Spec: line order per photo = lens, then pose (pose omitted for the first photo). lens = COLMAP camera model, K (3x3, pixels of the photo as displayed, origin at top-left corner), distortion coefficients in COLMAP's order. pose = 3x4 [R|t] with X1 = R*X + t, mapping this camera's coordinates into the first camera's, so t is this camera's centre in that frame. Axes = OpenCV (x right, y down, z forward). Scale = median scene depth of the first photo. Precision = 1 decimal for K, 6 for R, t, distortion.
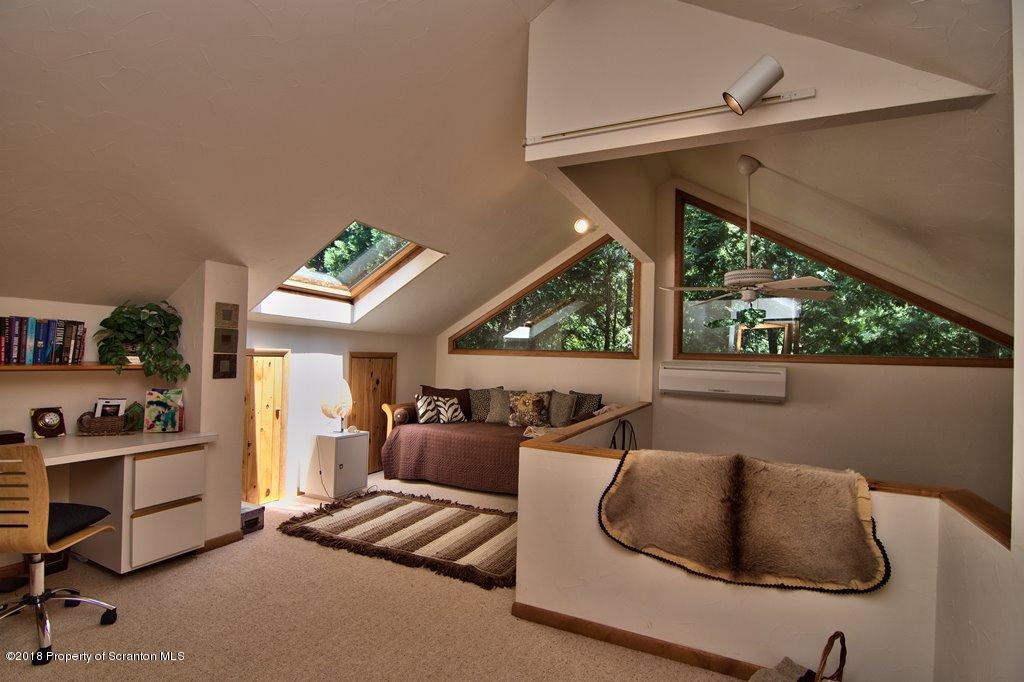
lens RADIAL K [[486.2, 0, 509.9], [0, 486.2, 347.3], [0, 0, 1]] dist [-0.000294, -0.020362]
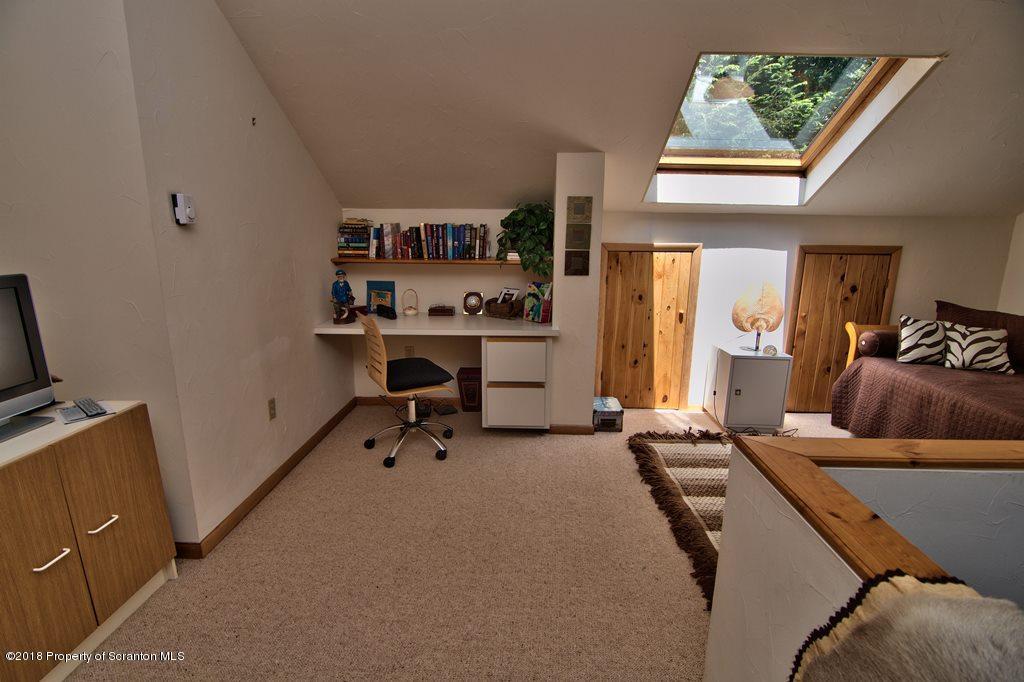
lens RADIAL K [[486.2, 0, 509.9], [0, 486.2, 347.3], [0, 0, 1]] dist [-0.000294, -0.020362]
pose [[0.400664, 0.178448, -0.898680, 0.233065], [0.021015, 0.978802, 0.203727, 0.001858], [0.915984, -0.100512, 0.388420, 0.396822]]
